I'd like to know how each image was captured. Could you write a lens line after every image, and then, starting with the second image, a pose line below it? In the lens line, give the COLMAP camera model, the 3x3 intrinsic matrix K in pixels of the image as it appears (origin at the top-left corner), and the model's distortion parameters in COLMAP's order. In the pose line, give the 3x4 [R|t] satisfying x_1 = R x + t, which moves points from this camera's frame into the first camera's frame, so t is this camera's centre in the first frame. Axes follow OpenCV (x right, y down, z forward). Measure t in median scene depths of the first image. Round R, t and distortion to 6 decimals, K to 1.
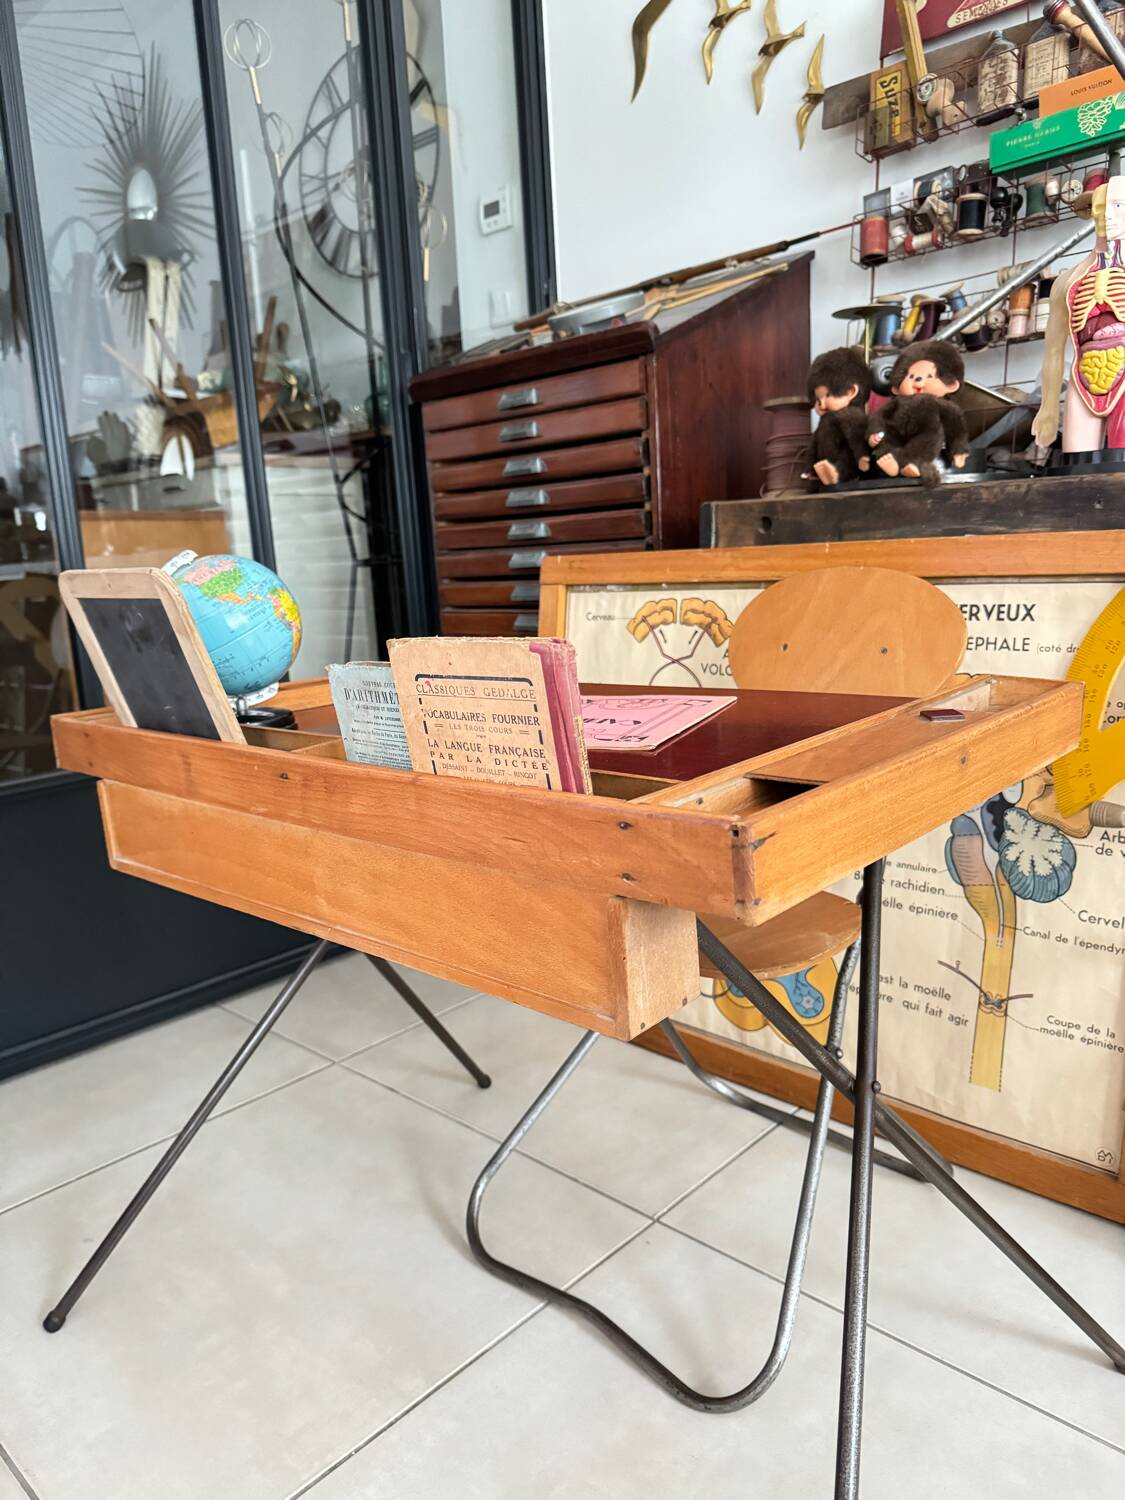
lens RADIAL K [[1050.5, 0, 566.5], [0, 1050.5, 759.5], [0, 0, 1]] dist [0.141483, -0.261662]
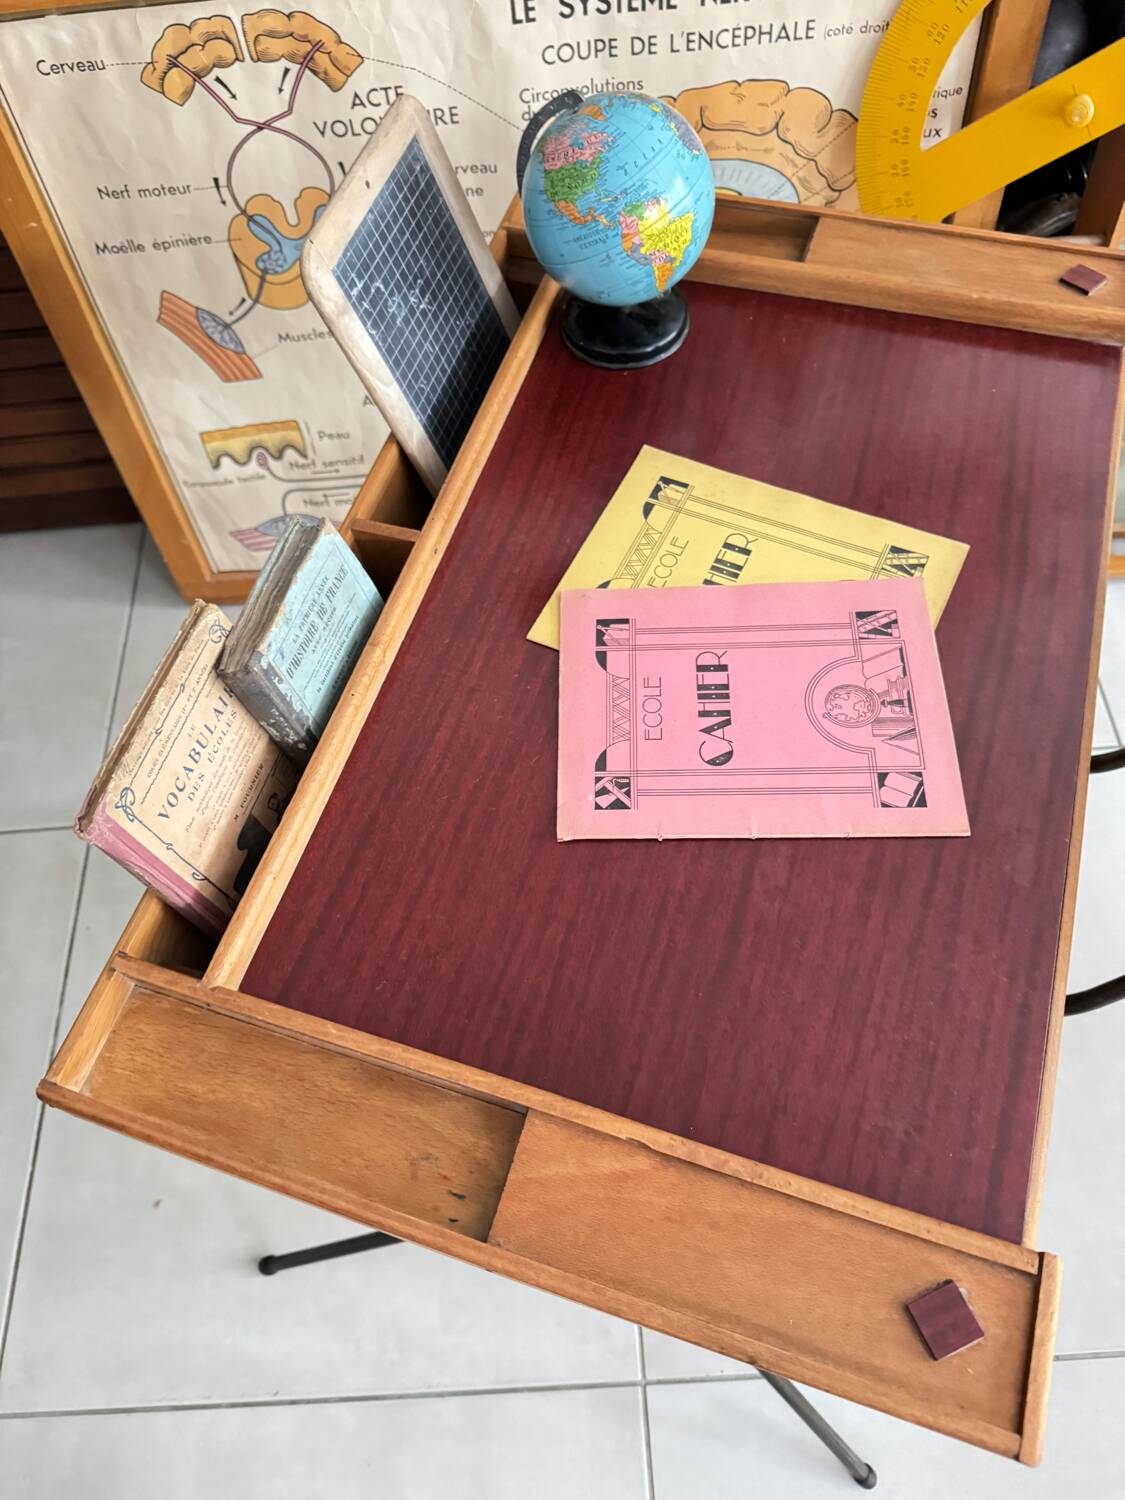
lens RADIAL K [[1069.8, 0, 558.4], [0, 1069.8, 750.9], [0, 0, 1]] dist [0.022519, -0.039088]
pose [[0.698951, -0.627764, 0.342608, -0.236955], [0.174642, 0.614377, 0.769442, -0.344455], [-0.693518, -0.477968, 0.539053, 0.388273]]
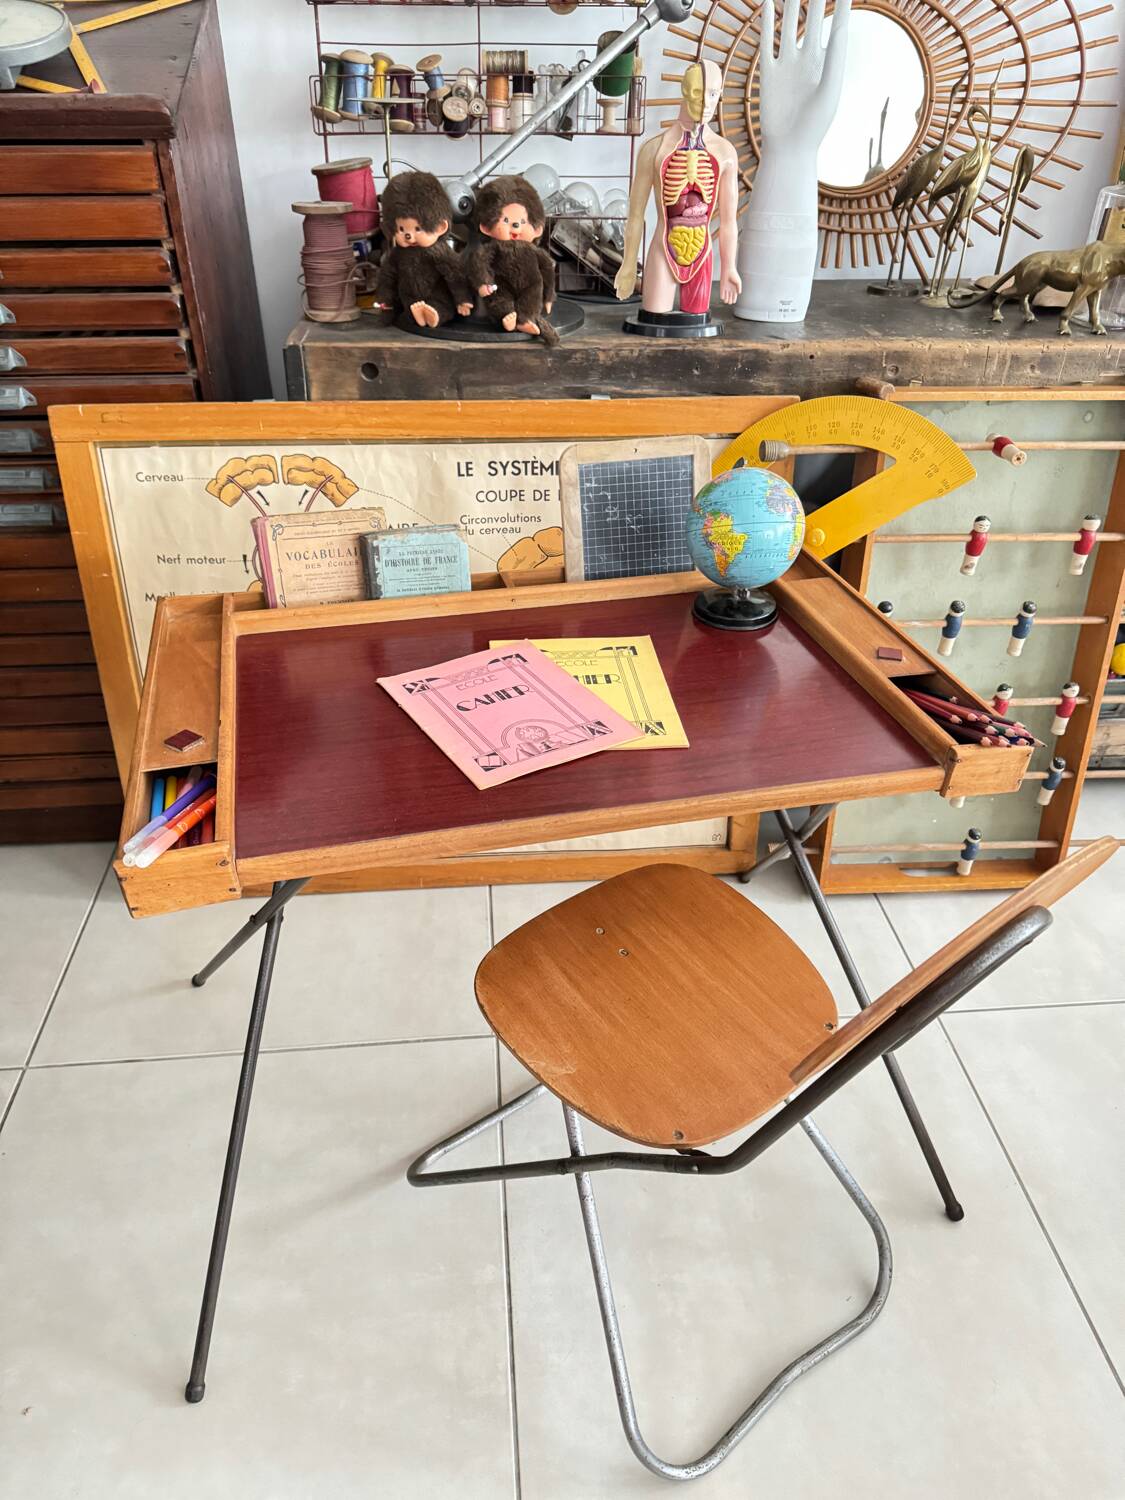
lens RADIAL K [[1061.7, 0, 561.4], [0, 1061.7, 755.5], [0, 0, 1]] dist [0.043990, -0.080485]
pose [[0.668306, -0.366352, 0.647421, -0.436210], [0.101240, 0.907017, 0.408742, -0.283057], [-0.736965, -0.207620, 0.643255, 0.197955]]
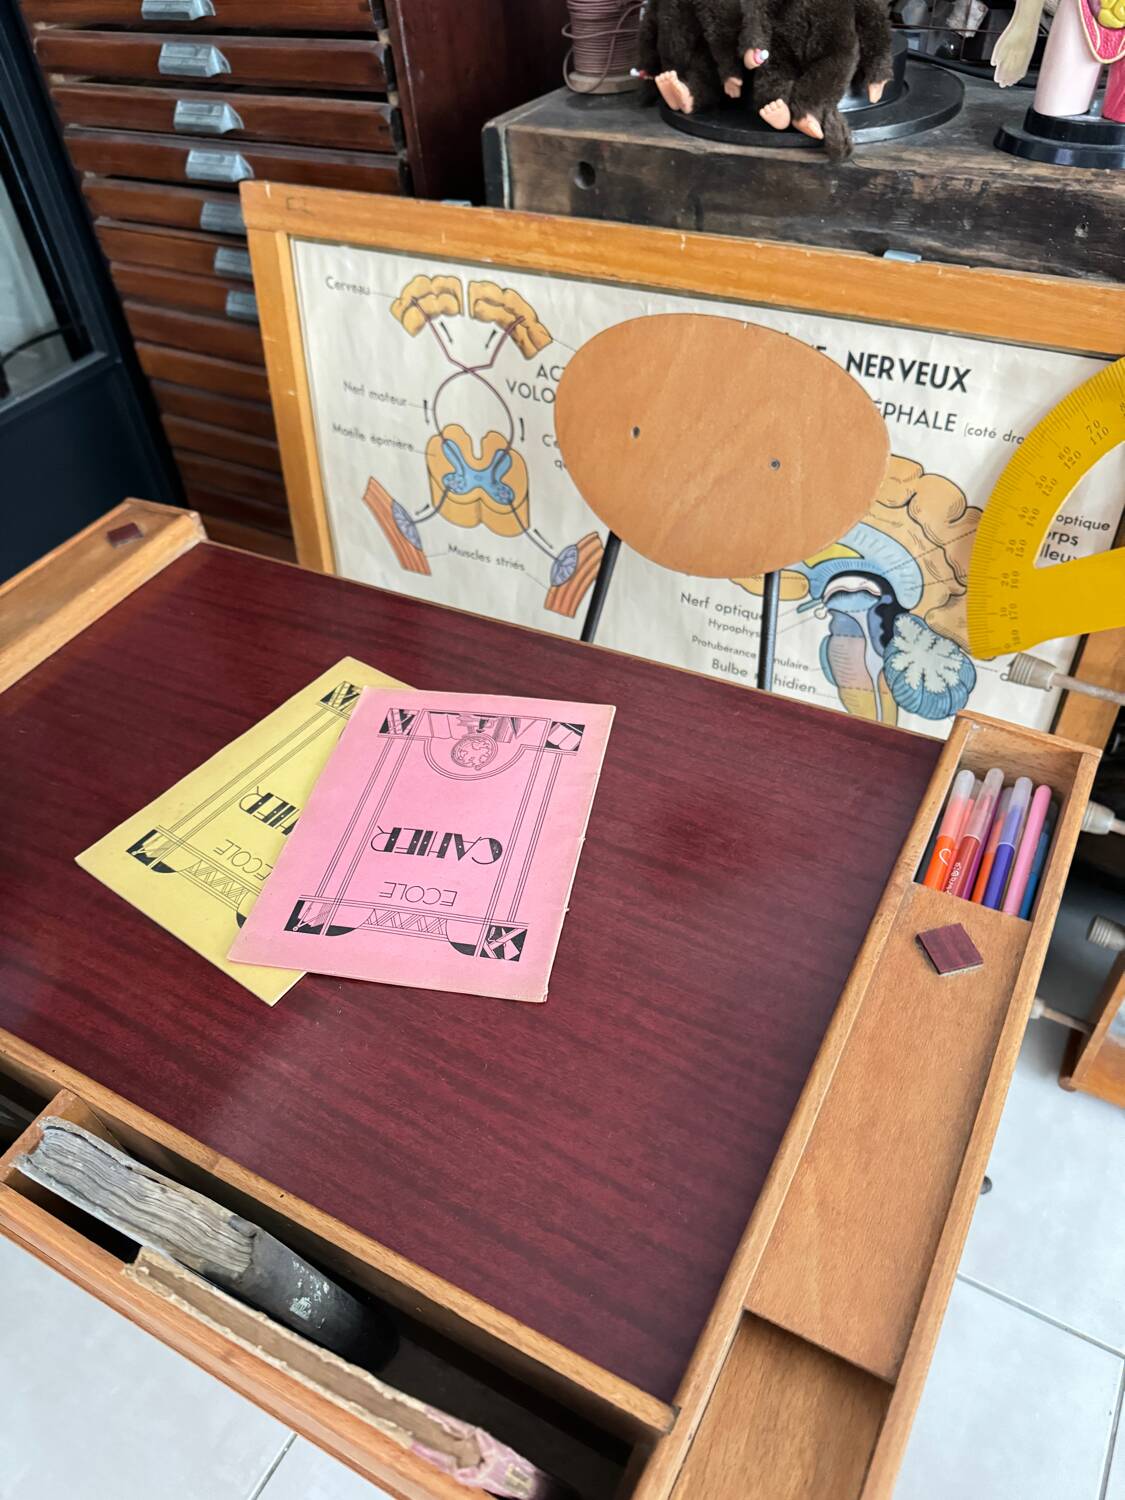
lens RADIAL K [[1069.7, 0, 568.5], [0, 1069.7, 749.4], [0, 0, 1]] dist [-0.005809, -0.007704]
pose [[0.971947, -0.171731, 0.160711, 0.009790], [0.061451, 0.844972, 0.531269, -0.273509], [-0.227031, -0.506489, 0.831820, 0.271705]]
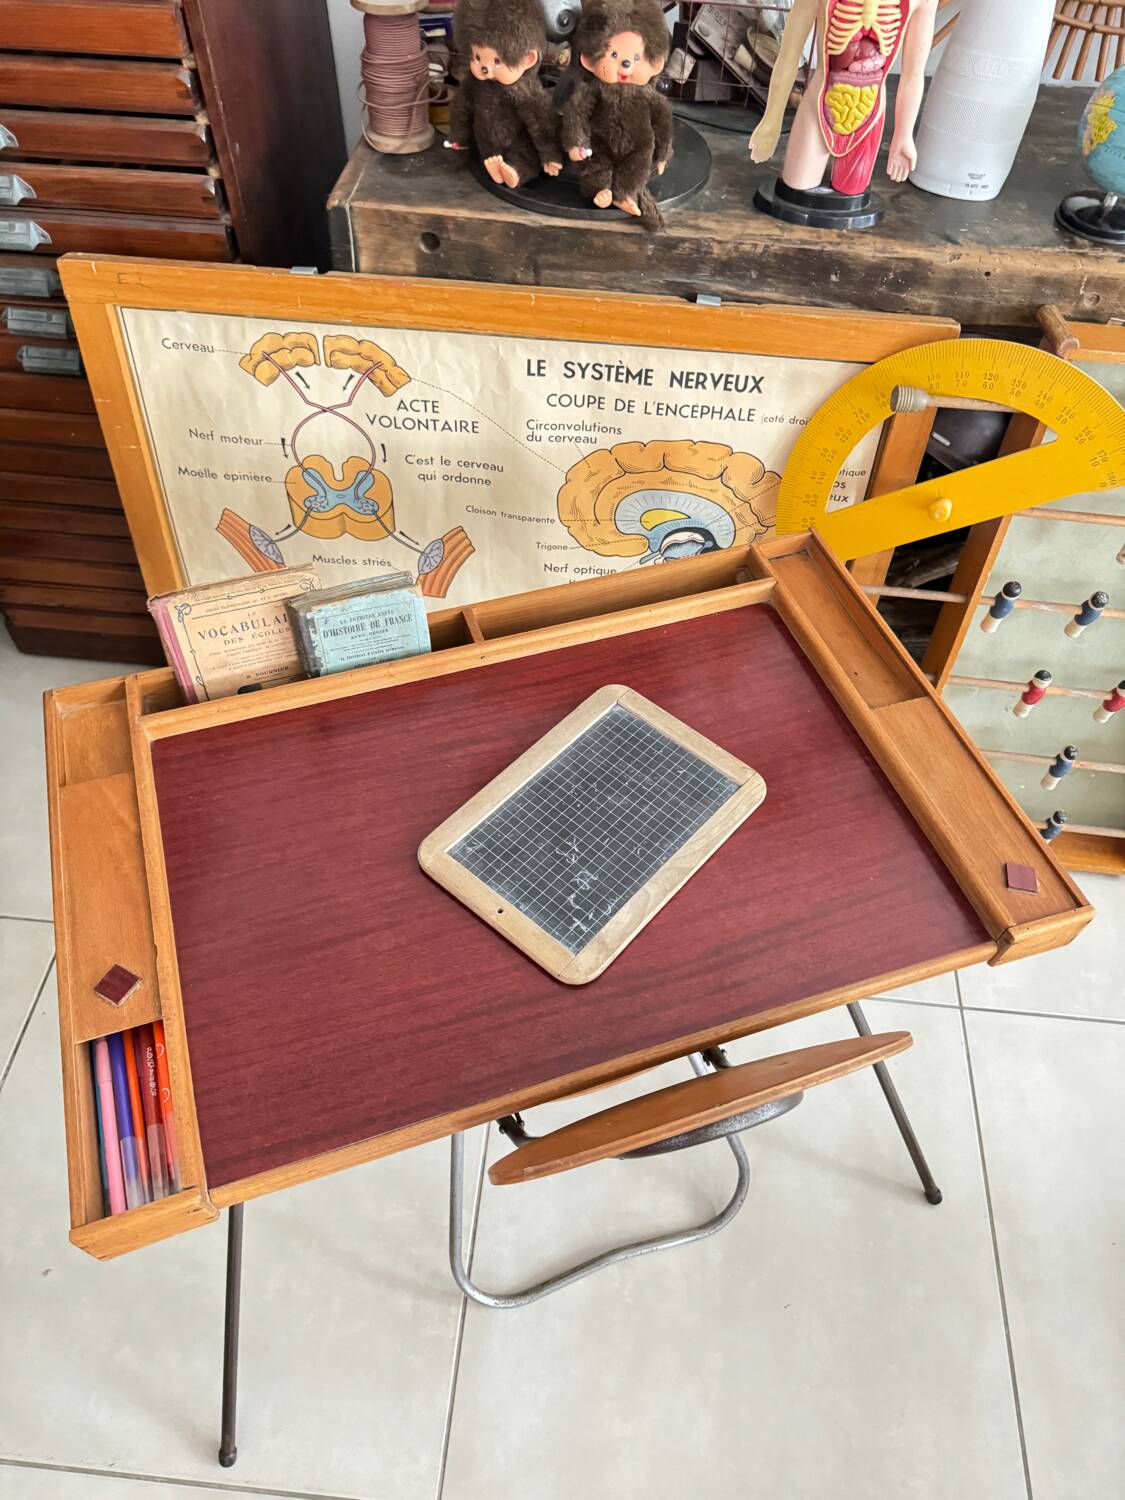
lens RADIAL K [[1064.8, 0, 561.4], [0, 1064.8, 756.6], [0, 0, 1]] dist [0.024866, -0.043573]
pose [[0.787462, -0.442992, 0.428558, -0.234990], [0.053500, 0.741802, 0.668482, -0.459033], [-0.614037, -0.503476, 0.607841, 0.284024]]
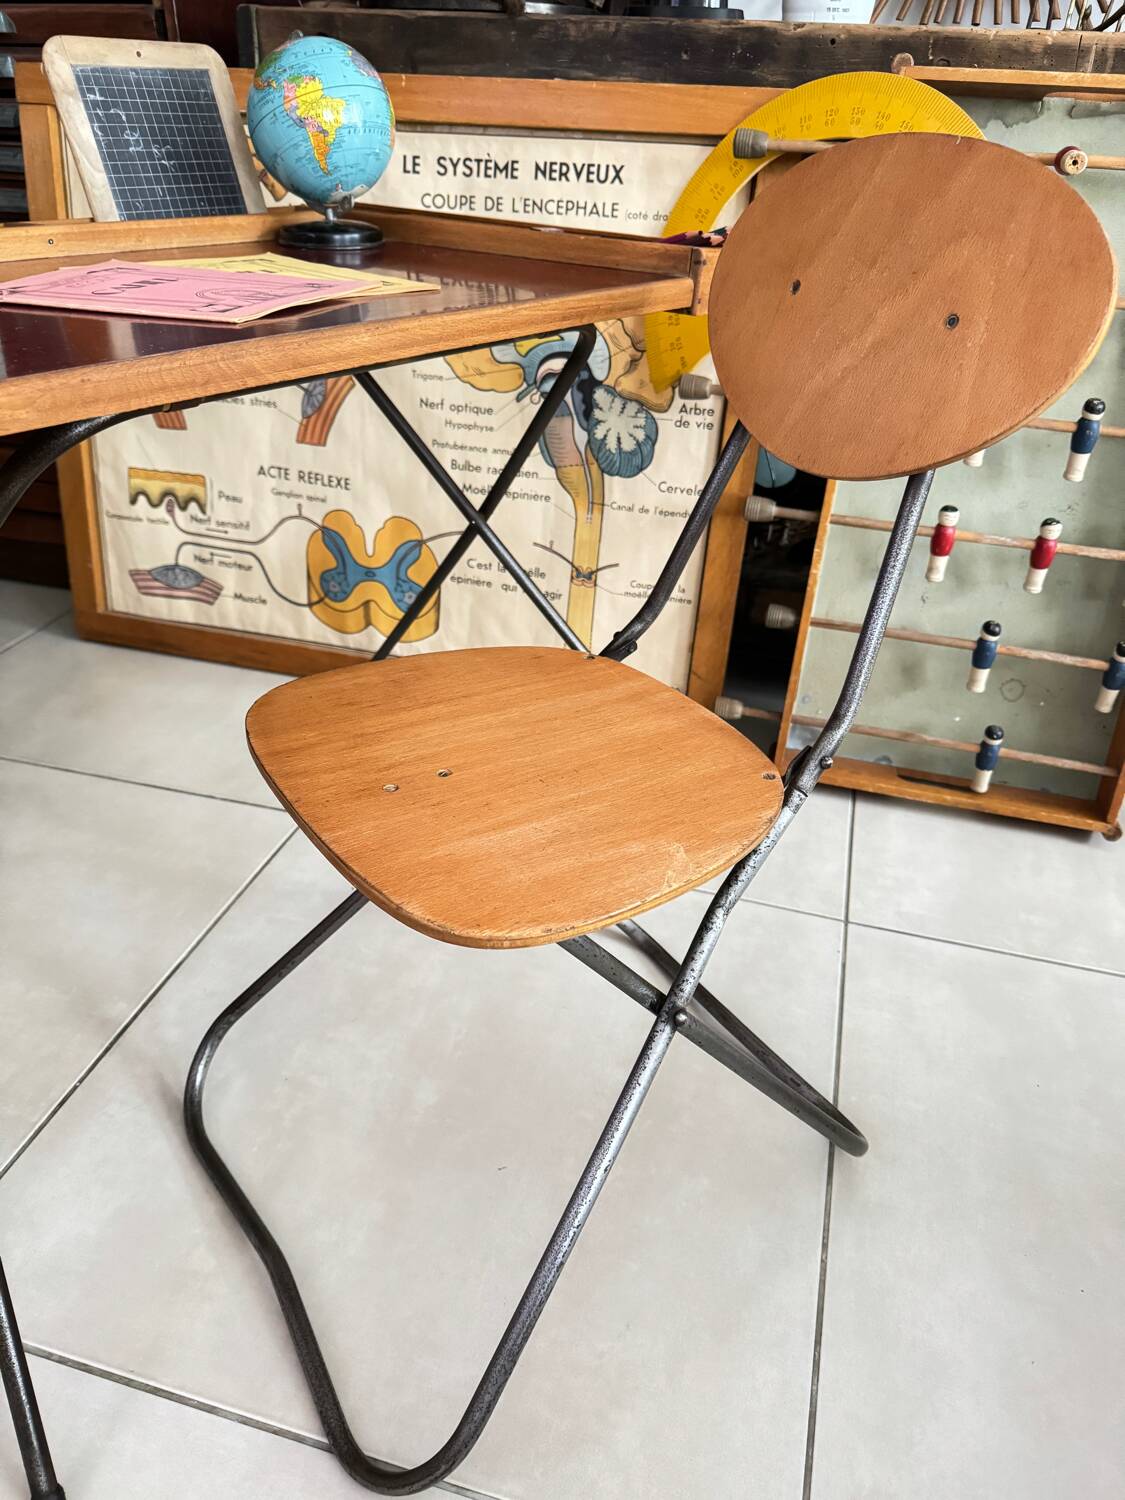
lens RADIAL K [[1071.7, 0, 563.8], [0, 1071.7, 752.7], [0, 0, 1]] dist [0.010611, -0.025020]
pose [[0.882504, -0.174039, 0.436918, -0.113271], [0.015454, 0.939238, 0.342917, 0.019129], [-0.470051, -0.295874, 0.831571, 0.036547]]
